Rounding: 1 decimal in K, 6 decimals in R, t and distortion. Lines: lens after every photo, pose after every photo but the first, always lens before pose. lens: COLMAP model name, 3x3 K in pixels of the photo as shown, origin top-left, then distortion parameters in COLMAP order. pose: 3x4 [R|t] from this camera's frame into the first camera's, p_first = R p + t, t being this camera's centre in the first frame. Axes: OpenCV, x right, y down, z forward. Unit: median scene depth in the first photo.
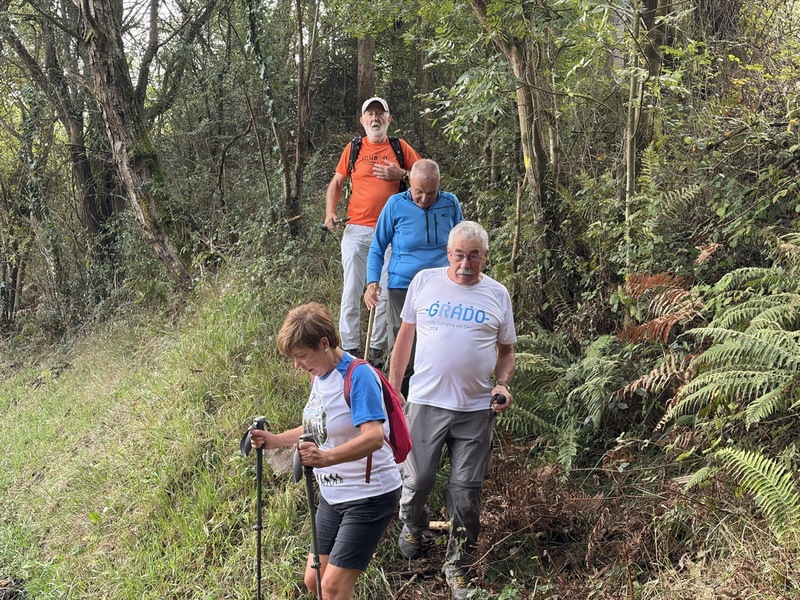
lens RADIAL K [[1210.2, 0, 393.3], [0, 1210.2, 304.4], [0, 0, 1]] dist [0.113110, 0.000000]
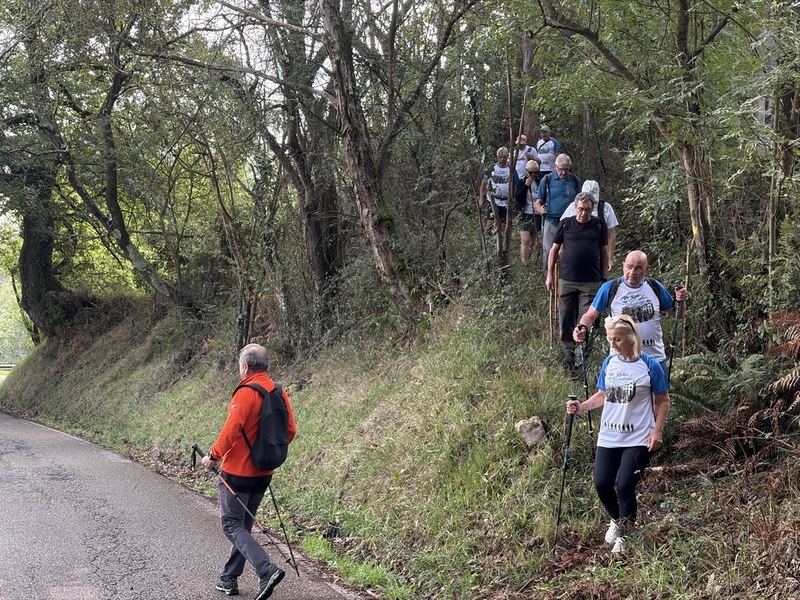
lens RADIAL K [[1210.2, 0, 383.5], [0, 1210.2, 309.2], [0, 0, 1]] dist [0.113110, 0.000000]
pose [[0.993290, 0.000594, -0.115652, -0.078054], [-0.003035, 0.999776, -0.020936, 0.002940], [0.115614, 0.021146, 0.993069, -0.404358]]
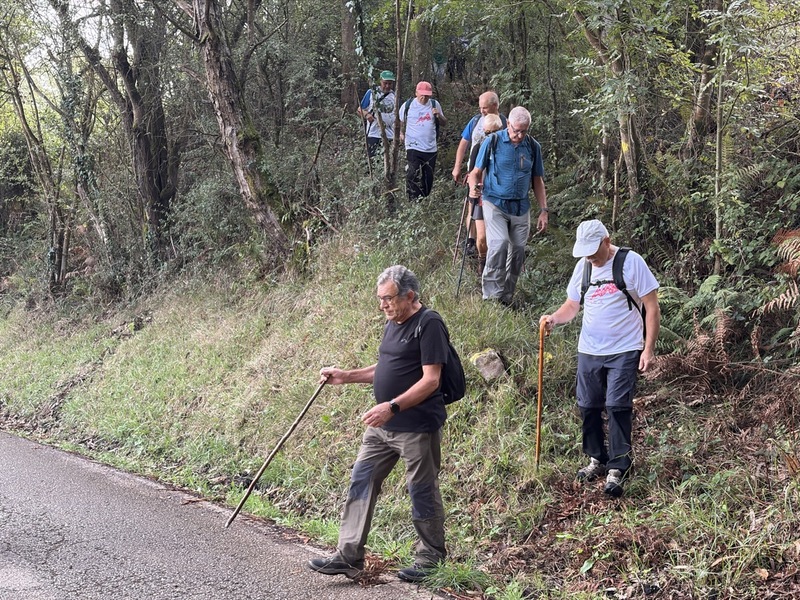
lens RADIAL K [[1210.2, 0, 393.2], [0, 1210.2, 307.8], [0, 0, 1]] dist [0.113110, 0.000000]
pose [[0.995052, -0.019664, 0.097392, -0.259711], [0.016416, 0.999286, 0.034037, 0.007420], [-0.097991, -0.032270, 0.994664, -0.280768]]
